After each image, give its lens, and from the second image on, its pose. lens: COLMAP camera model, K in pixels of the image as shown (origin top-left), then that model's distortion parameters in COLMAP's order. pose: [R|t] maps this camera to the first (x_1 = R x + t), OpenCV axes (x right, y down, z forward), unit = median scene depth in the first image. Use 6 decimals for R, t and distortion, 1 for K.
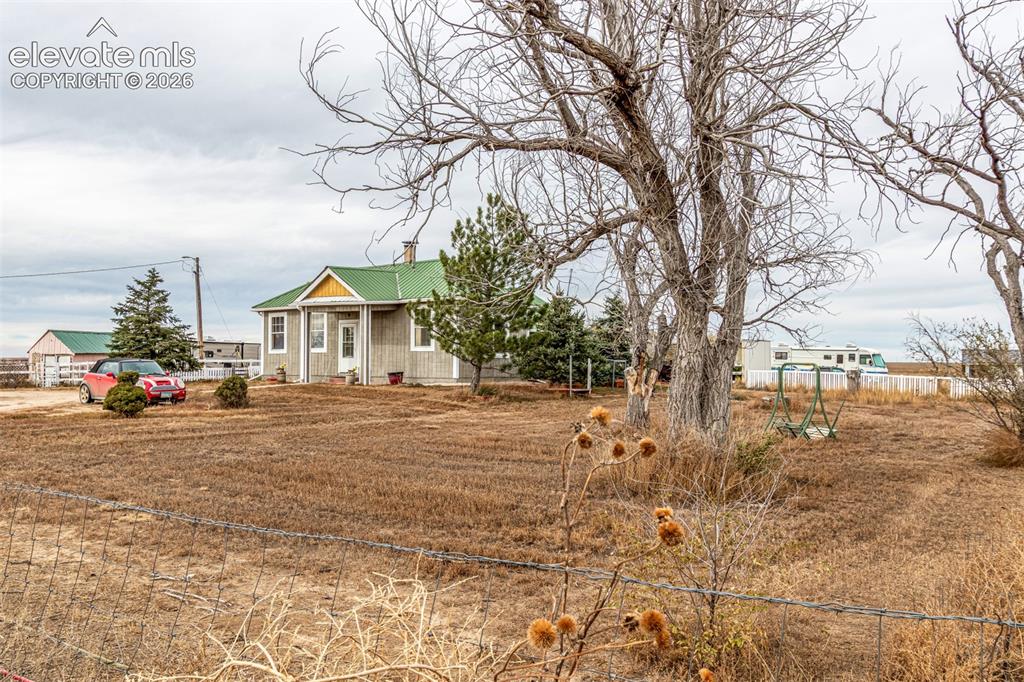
lens RADIAL K [[879.0, 0, 512.0], [0, 879.0, 341.0], [0, 0, 1]] dist [-0.006182, -0.004494]
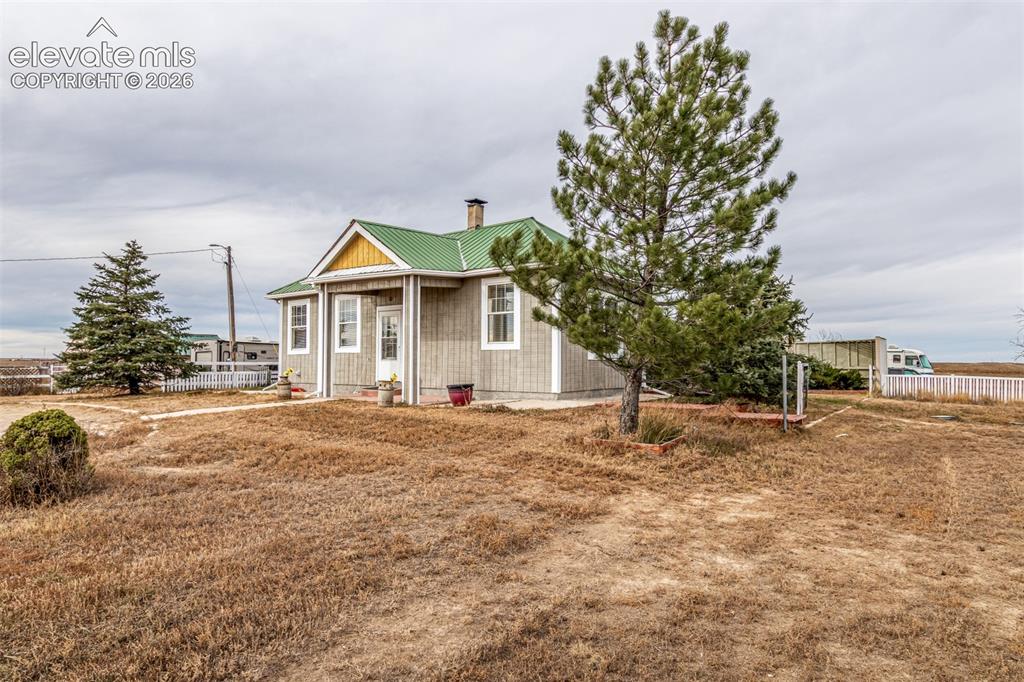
lens RADIAL K [[653.5, 0, 512.0], [0, 653.5, 341.0], [0, 0, 1]] dist [0.004430, 0.001630]
pose [[0.999453, -0.002278, -0.032982, -0.074612], [0.001982, 0.999958, -0.008984, 0.009118], [0.033001, 0.008913, 0.999416, 0.502247]]
